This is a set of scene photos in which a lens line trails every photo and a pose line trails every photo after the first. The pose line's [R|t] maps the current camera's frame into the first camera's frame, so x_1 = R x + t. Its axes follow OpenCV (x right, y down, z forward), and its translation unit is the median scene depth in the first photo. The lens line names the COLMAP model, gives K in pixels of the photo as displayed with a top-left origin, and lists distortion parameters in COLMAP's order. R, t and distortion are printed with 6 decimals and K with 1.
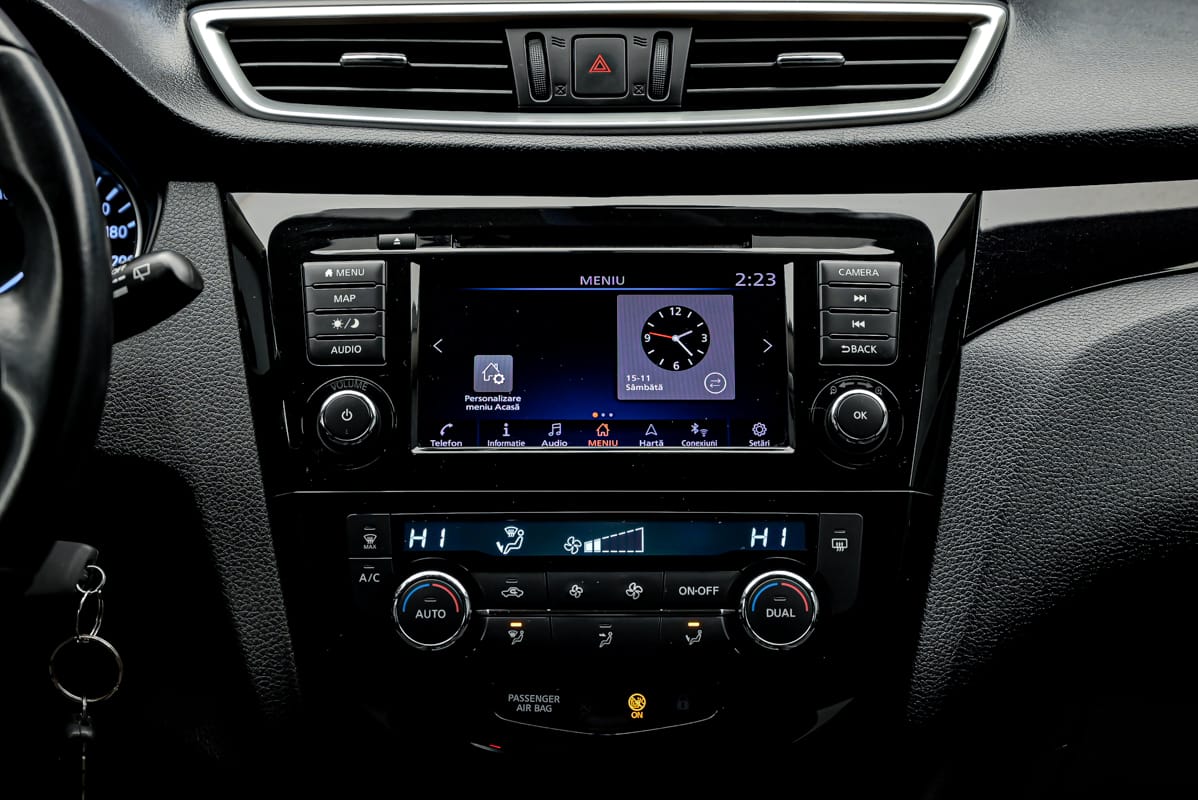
lens RADIAL K [[2087.3, 0, 599.0], [0, 2087.3, 400.0], [0, 0, 1]] dist [0.015241, 0.007246]
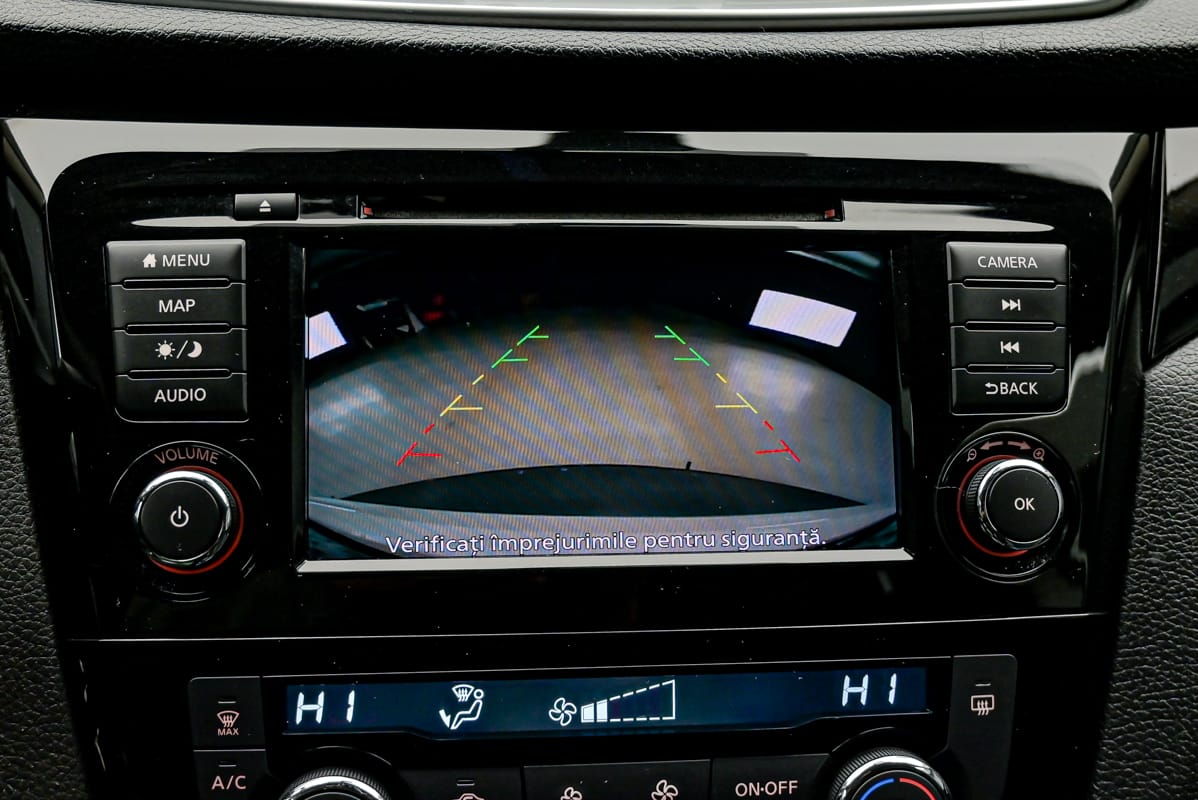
lens RADIAL K [[1179.4, 0, 599.0], [0, 1179.4, 400.0], [0, 0, 1]] dist [-0.008213, 0.002346]
pose [[0.996469, -0.006494, 0.083704, -0.030211], [-0.008074, 0.984971, 0.172530, -0.081753], [-0.083567, -0.172596, 0.981441, 0.660096]]
